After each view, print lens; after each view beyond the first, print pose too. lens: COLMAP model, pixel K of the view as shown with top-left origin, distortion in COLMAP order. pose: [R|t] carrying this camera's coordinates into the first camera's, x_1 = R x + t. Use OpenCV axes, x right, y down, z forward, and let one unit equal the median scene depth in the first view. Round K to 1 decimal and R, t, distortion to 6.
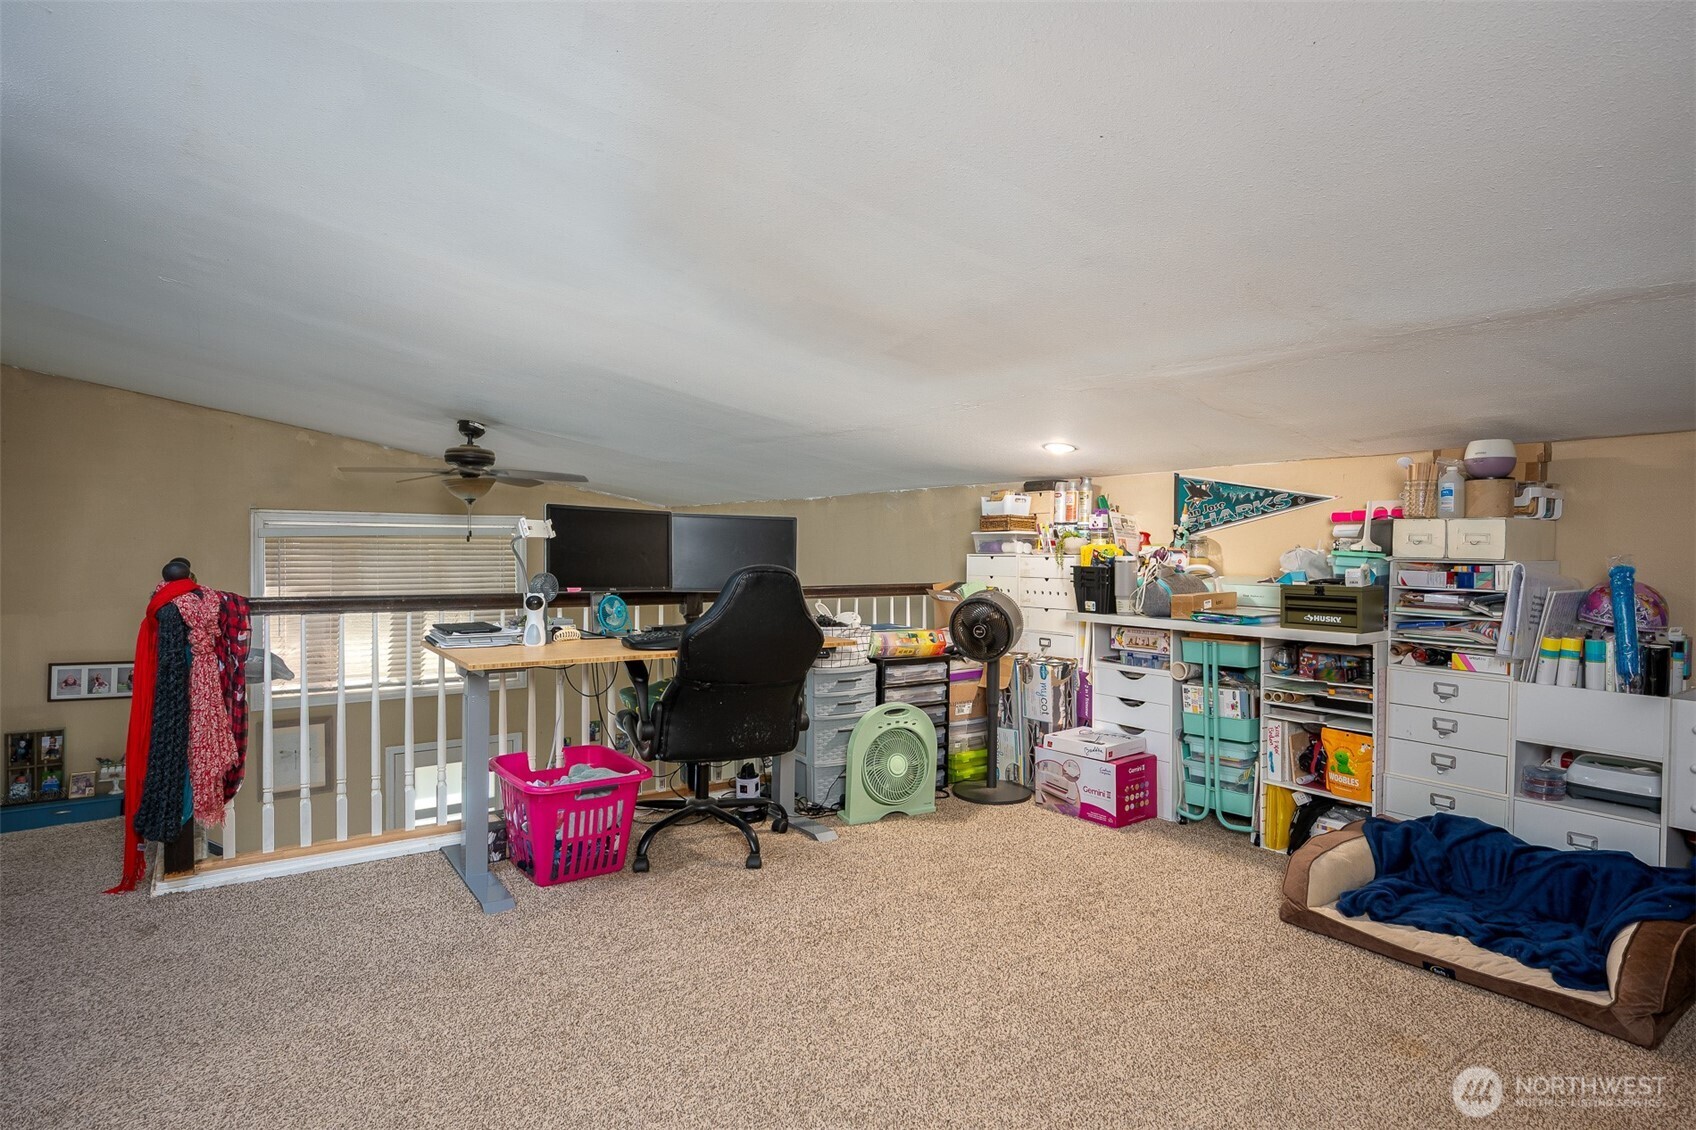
lens RADIAL K [[899.9, 0, 852.0], [0, 899.9, 562.1], [0, 0, 1]] dist [-0.000140, 0.000204]
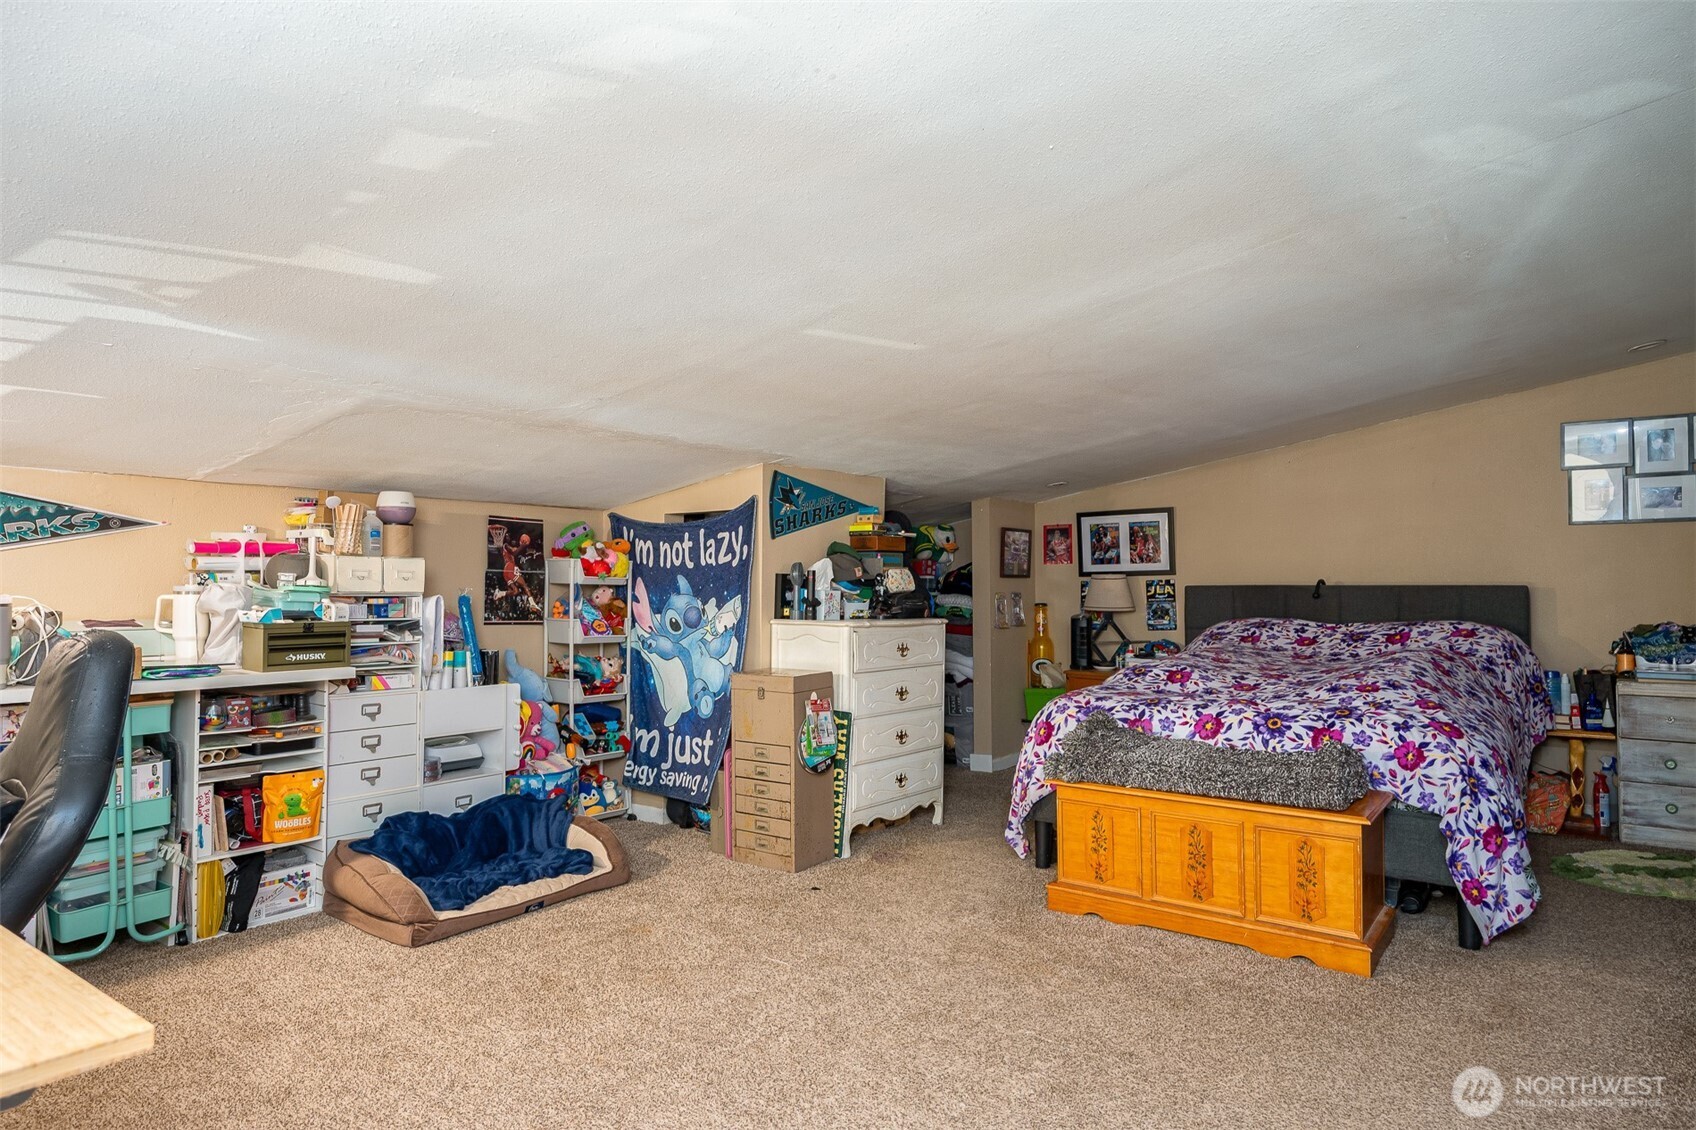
lens RADIAL K [[995.0, 0, 850.8], [0, 995.0, 565.2], [0, 0, 1]] dist [0.004947, 0.000831]
pose [[-0.289268, 0.008692, 0.957209, -0.646441], [0.009131, 0.999938, -0.006320, -0.022237], [-0.957205, 0.006912, -0.289329, 0.727871]]
